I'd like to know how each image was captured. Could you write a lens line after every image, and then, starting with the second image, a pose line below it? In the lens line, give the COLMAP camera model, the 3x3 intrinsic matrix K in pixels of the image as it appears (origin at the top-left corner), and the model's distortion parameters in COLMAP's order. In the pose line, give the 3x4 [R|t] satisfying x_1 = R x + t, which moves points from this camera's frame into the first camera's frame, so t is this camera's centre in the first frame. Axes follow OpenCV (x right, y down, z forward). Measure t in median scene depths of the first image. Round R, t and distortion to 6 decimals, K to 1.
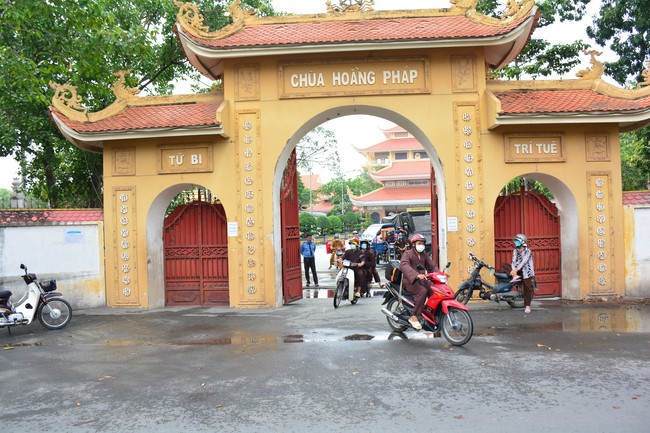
lens RADIAL K [[528.0, 0, 325.0], [0, 528.0, 216.5], [0, 0, 1]] dist [-0.030008, 0.003875]
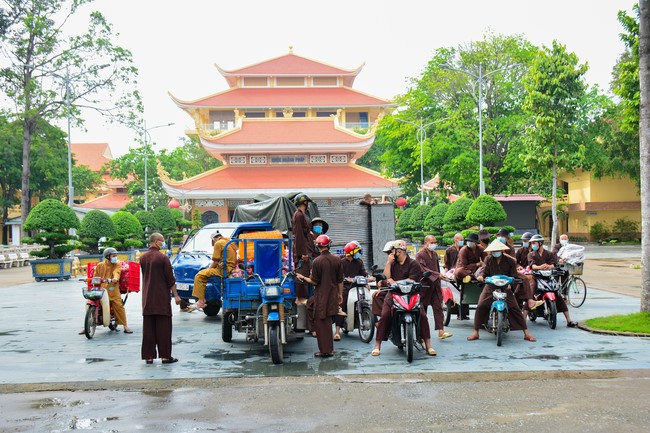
lens RADIAL K [[735.4, 0, 325.0], [0, 735.4, 216.5], [0, 0, 1]] dist [0.008620, 0.002019]
pose [[0.967904, 0.012390, 0.251013, 0.019245], [-0.008924, 0.999849, -0.014941, 0.007959], [-0.251160, 0.012221, 0.967868, 0.233016]]
